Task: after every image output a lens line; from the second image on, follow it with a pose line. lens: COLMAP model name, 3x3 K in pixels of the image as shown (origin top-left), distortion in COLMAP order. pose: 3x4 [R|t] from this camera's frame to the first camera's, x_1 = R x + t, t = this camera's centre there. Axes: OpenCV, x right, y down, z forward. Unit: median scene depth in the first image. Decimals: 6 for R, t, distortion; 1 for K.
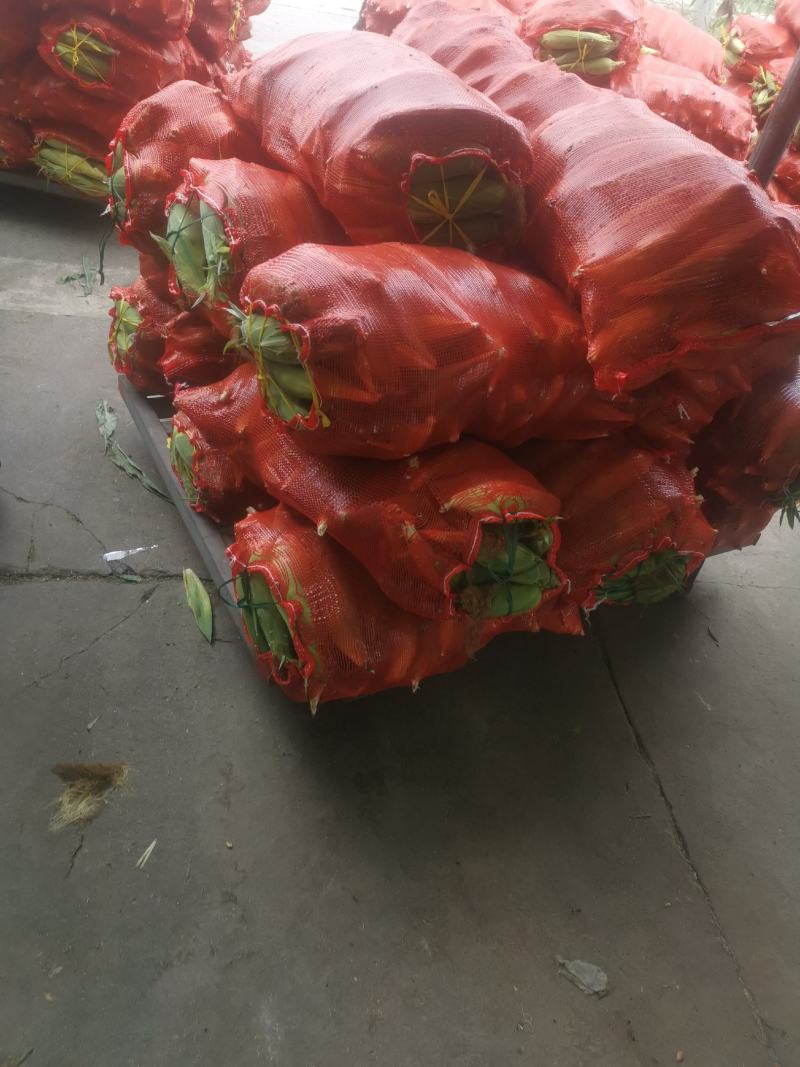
lens RADIAL K [[821.5, 0, 399.7], [0, 821.5, 531.7], [0, 0, 1]] dist [0.034981, -0.023885]
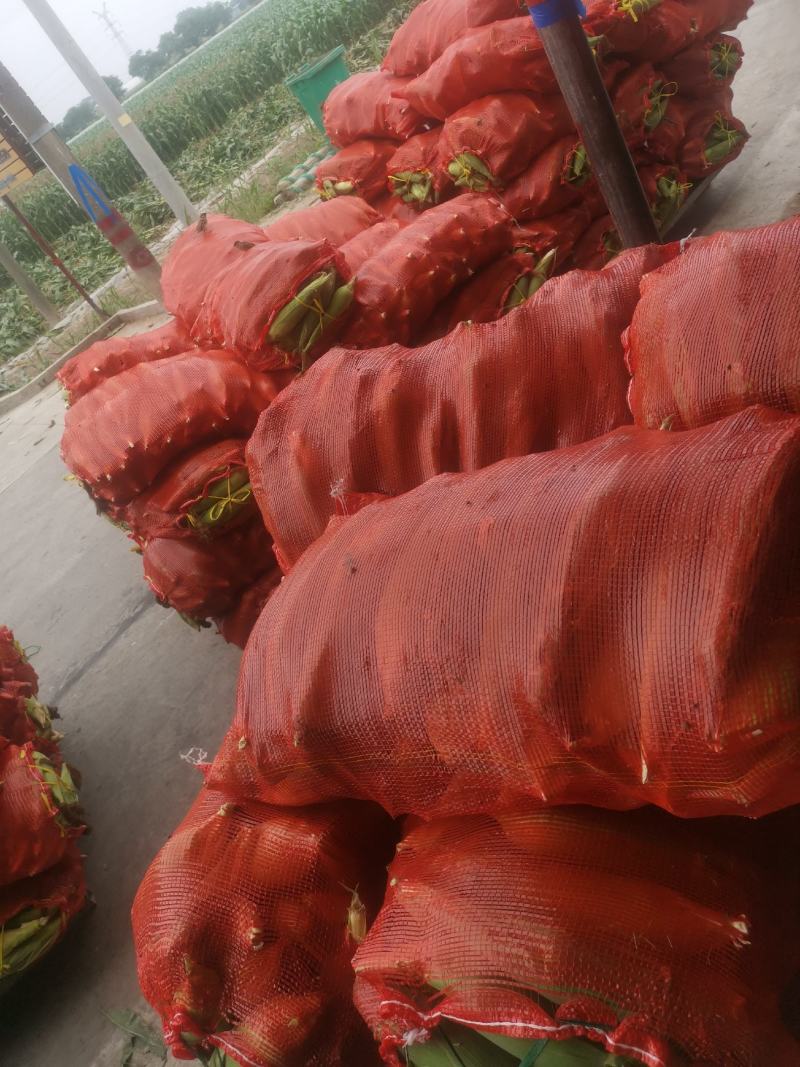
lens RADIAL K [[821.5, 0, 392.4], [0, 821.5, 527.7], [0, 0, 1]] dist [0.034981, -0.023885]
pose [[0.558304, -0.804280, 0.203547, -0.095781], [0.829556, 0.544615, -0.123416, -0.380300], [-0.011594, 0.237757, 0.971256, 0.339719]]
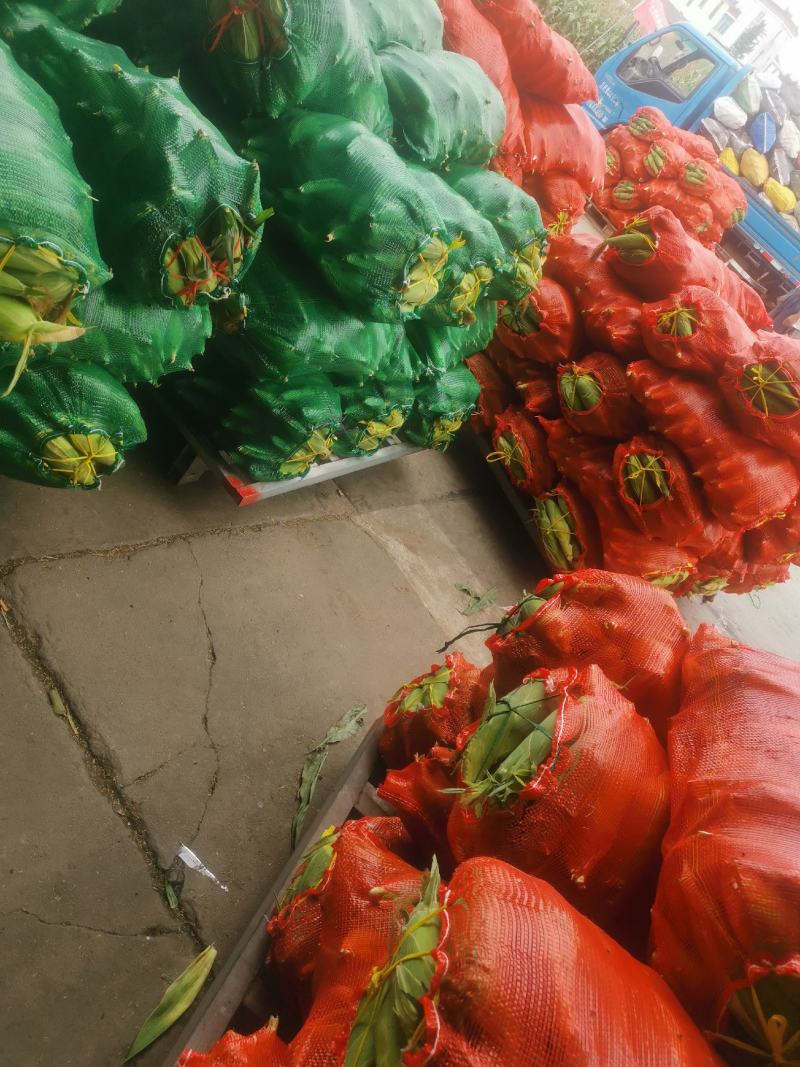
lens RADIAL K [[821.5, 0, 400.6], [0, 821.5, 530.1], [0, 0, 1]] dist [0.034981, -0.023885]
pose [[0.572355, 0.674856, -0.465810, -0.051565], [-0.803716, 0.574350, -0.155443, -0.180766], [0.162636, 0.463347, 0.871125, 0.139005]]
